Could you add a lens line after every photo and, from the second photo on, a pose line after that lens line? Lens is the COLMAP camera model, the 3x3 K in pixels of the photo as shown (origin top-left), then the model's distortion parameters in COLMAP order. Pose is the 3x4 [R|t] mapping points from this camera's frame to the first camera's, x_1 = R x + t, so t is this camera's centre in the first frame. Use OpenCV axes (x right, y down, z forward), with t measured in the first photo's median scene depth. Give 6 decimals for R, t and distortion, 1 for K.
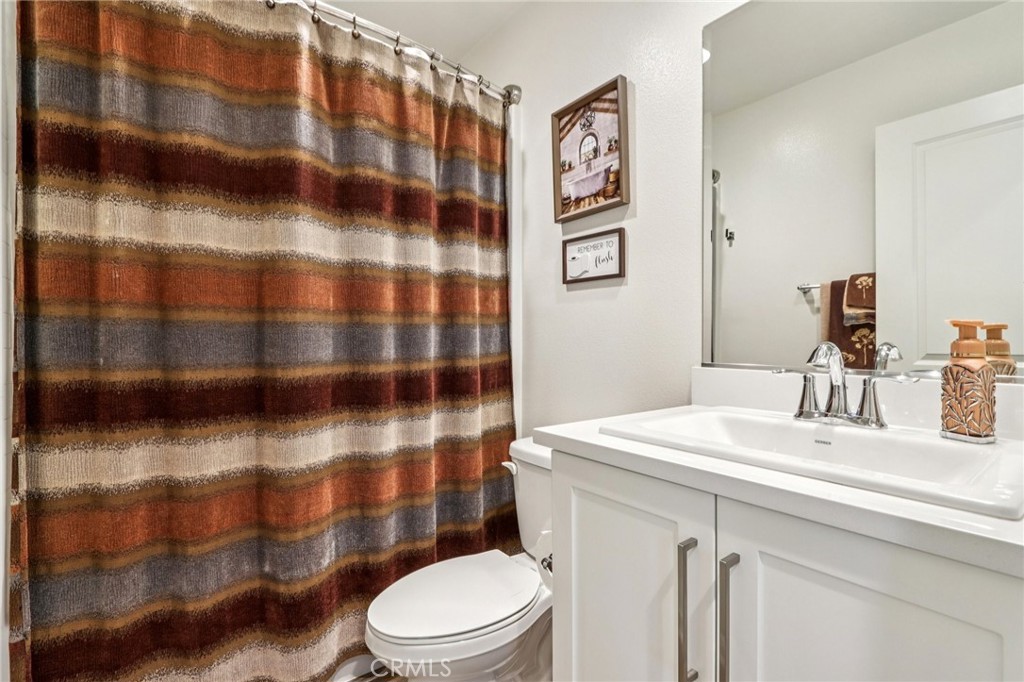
lens RADIAL K [[469.7, 0, 518.5], [0, 469.7, 338.1], [0, 0, 1]] dist [-0.012678, 0.000276]
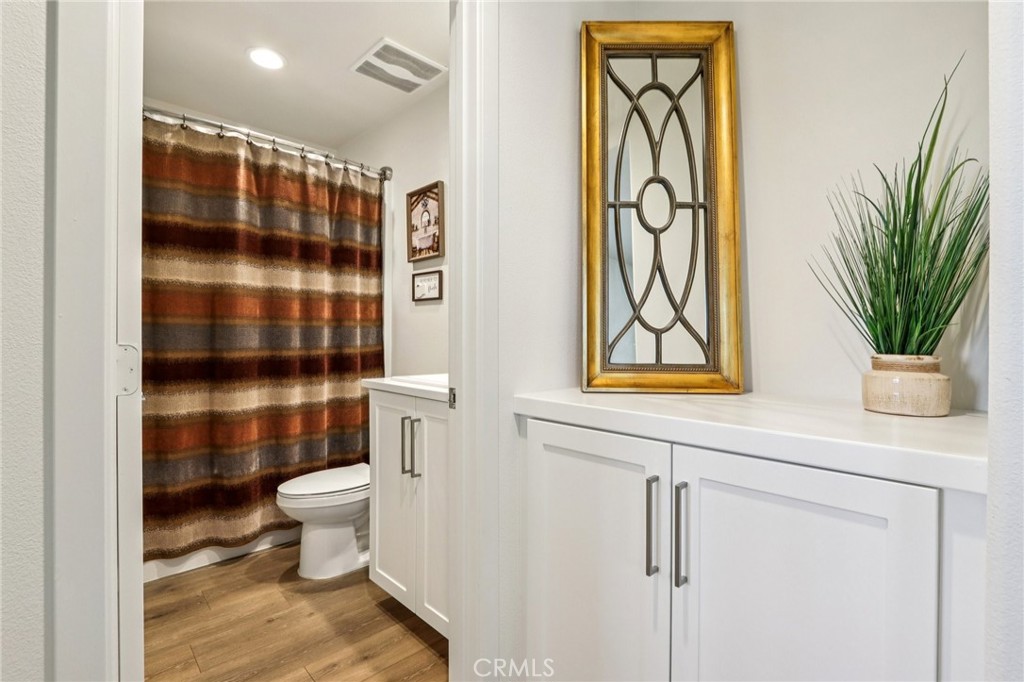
lens RADIAL K [[479.9, 0, 525.2], [0, 479.9, 336.9], [0, 0, 1]] dist [-0.010730, 0.000198]
pose [[0.992057, 0.007879, 0.125543, 0.309797], [-0.008103, 0.999966, 0.001269, 0.000015], [-0.125529, -0.002276, 0.992087, -0.756533]]
